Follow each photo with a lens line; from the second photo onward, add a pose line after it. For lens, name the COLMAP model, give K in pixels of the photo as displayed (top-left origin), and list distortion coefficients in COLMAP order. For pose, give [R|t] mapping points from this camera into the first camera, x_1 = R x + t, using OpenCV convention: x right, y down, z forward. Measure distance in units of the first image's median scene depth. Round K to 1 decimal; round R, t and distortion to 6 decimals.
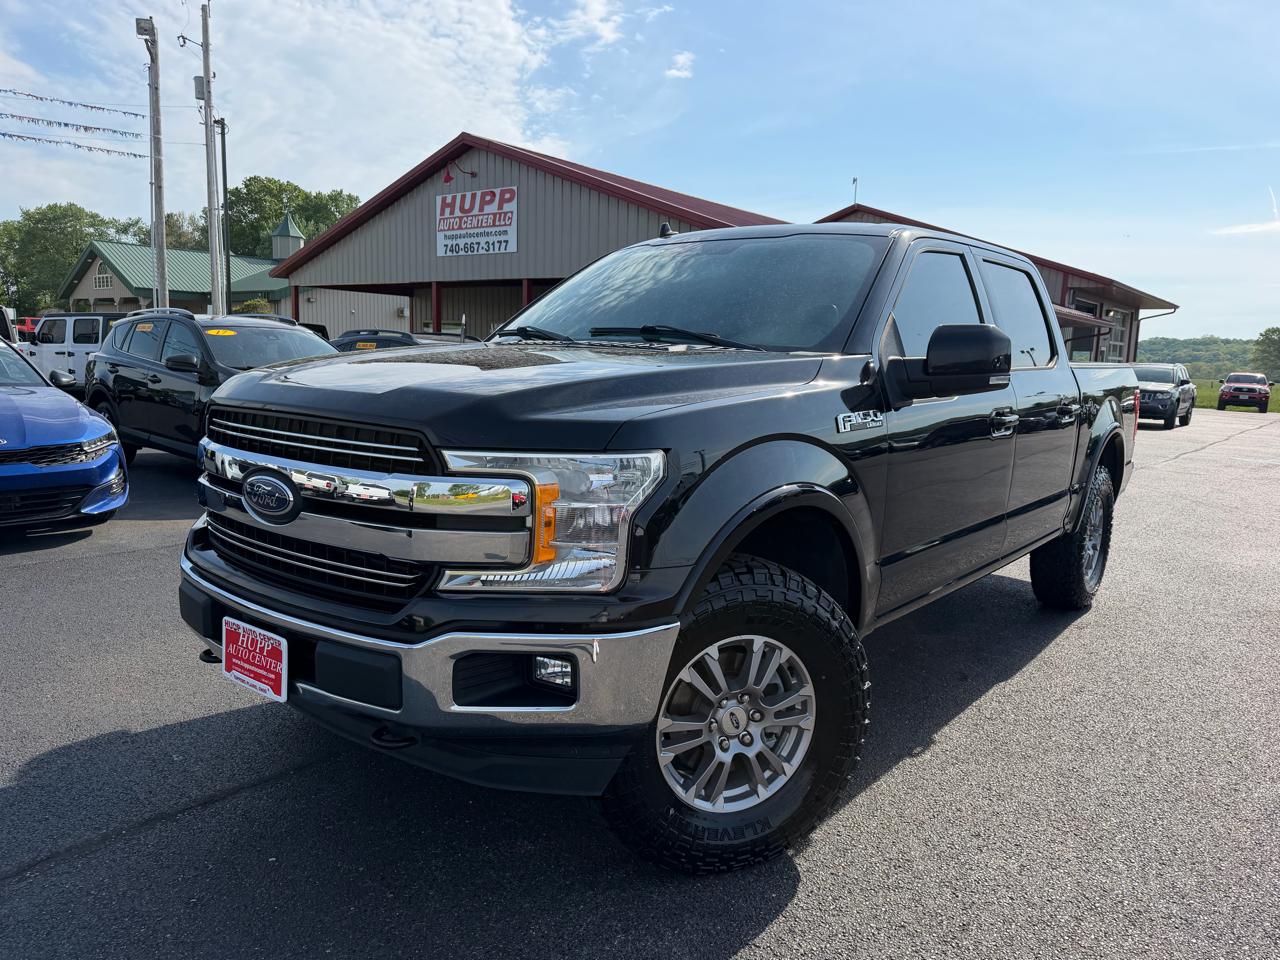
lens RADIAL K [[901.9, 0, 640.8], [0, 901.9, 492.6], [0, 0, 1]] dist [0.024354, -0.039696]
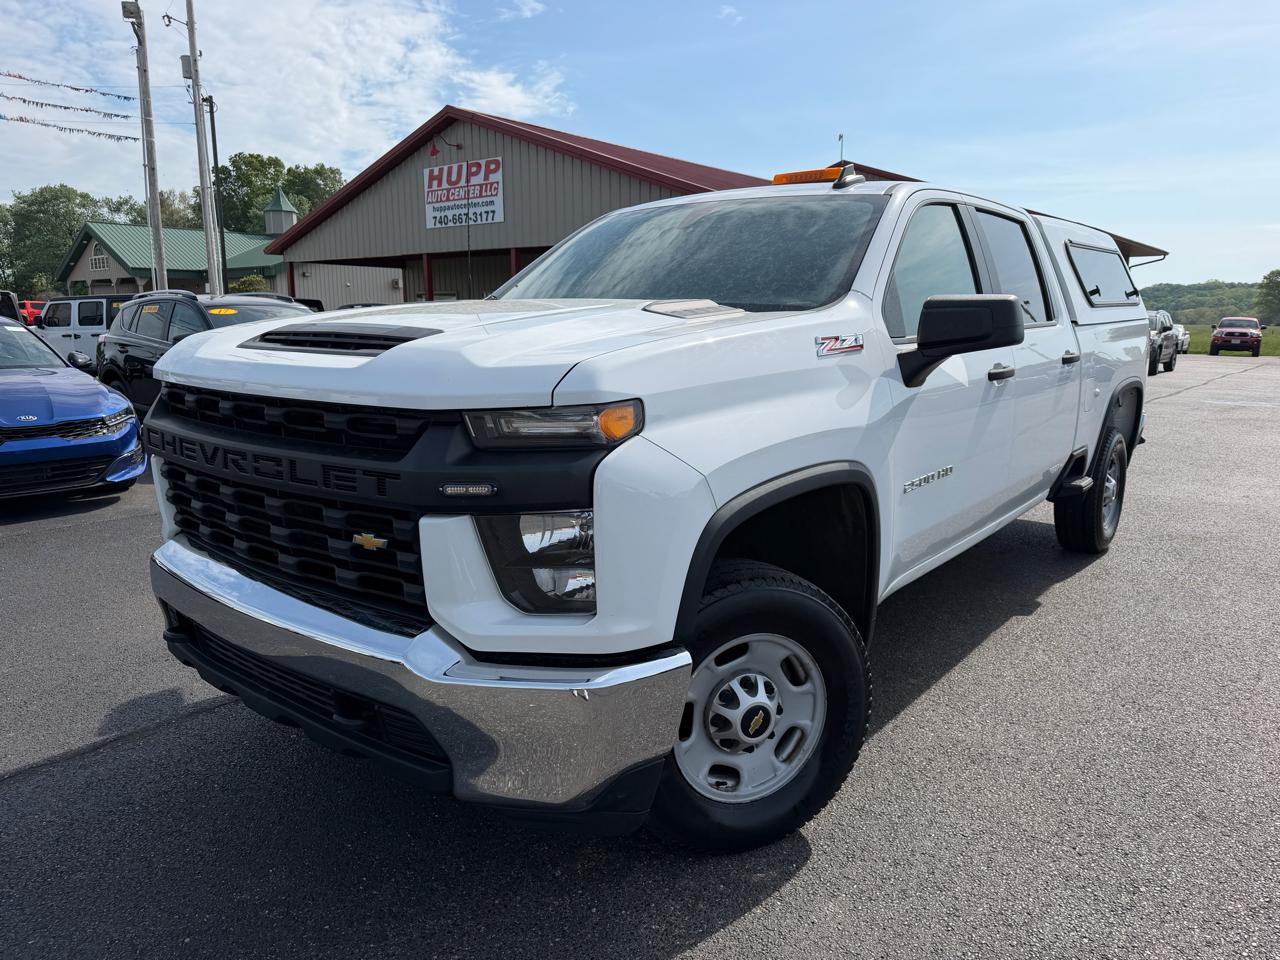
lens RADIAL K [[901.9, 0, 636.2], [0, 901.9, 491.9], [0, 0, 1]] dist [0.024354, -0.039696]
pose [[0.999482, -0.030775, -0.009386, 0.011254], [0.031111, 0.998790, 0.038087, 0.004261], [0.008203, -0.038359, 0.999230, -0.029726]]
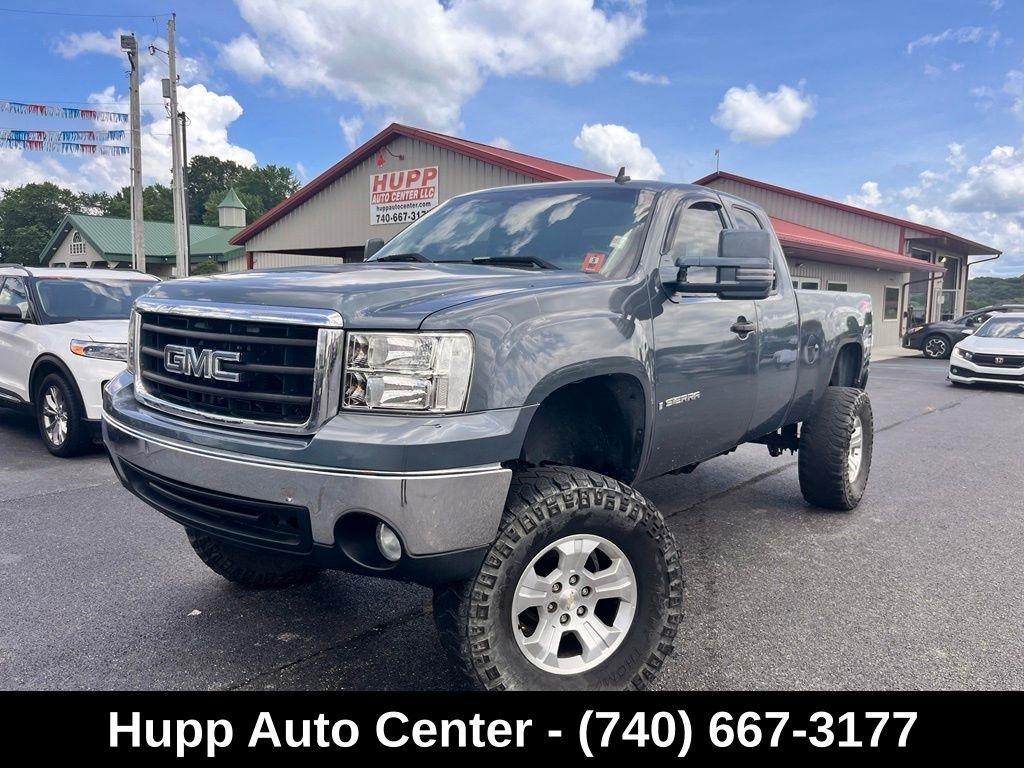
lens RADIAL K [[784.5, 0, 505.4], [0, 784.5, 388.2], [0, 0, 1]] dist [0.029406, -0.052234]
pose [[0.999468, -0.014579, -0.029166, -0.018892], [0.013391, 0.999089, -0.040517, -0.000791], [0.029730, 0.040105, 0.998753, -0.023356]]
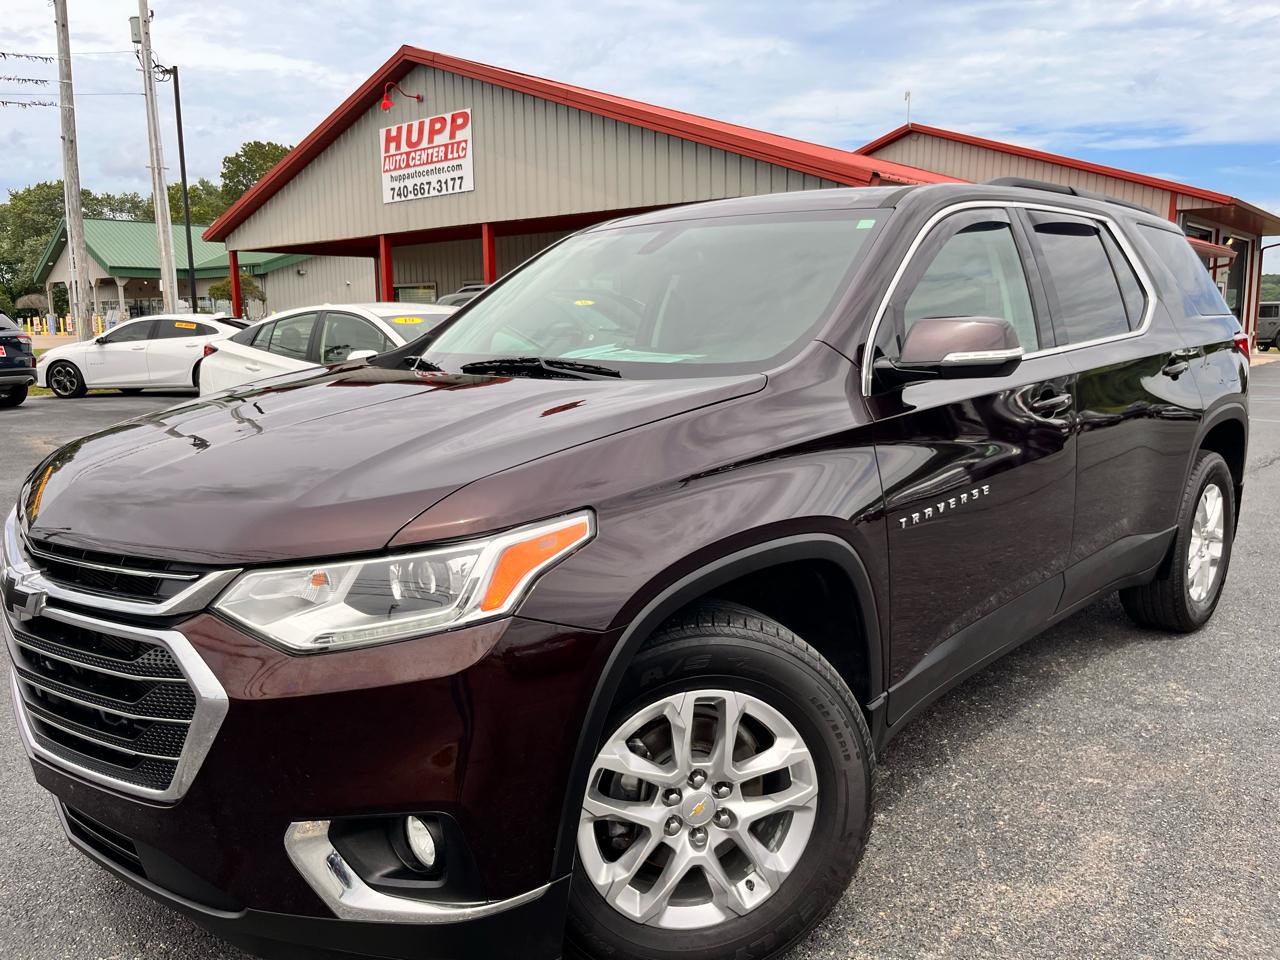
lens RADIAL K [[980.6, 0, 632.4], [0, 980.6, 467.2], [0, 0, 1]] dist [0.029406, -0.052234]
pose [[0.997774, -0.033585, -0.057609, 0.038486], [0.033448, 0.999435, -0.003338, -0.013153], [0.057689, 0.001404, 0.998334, 0.124317]]
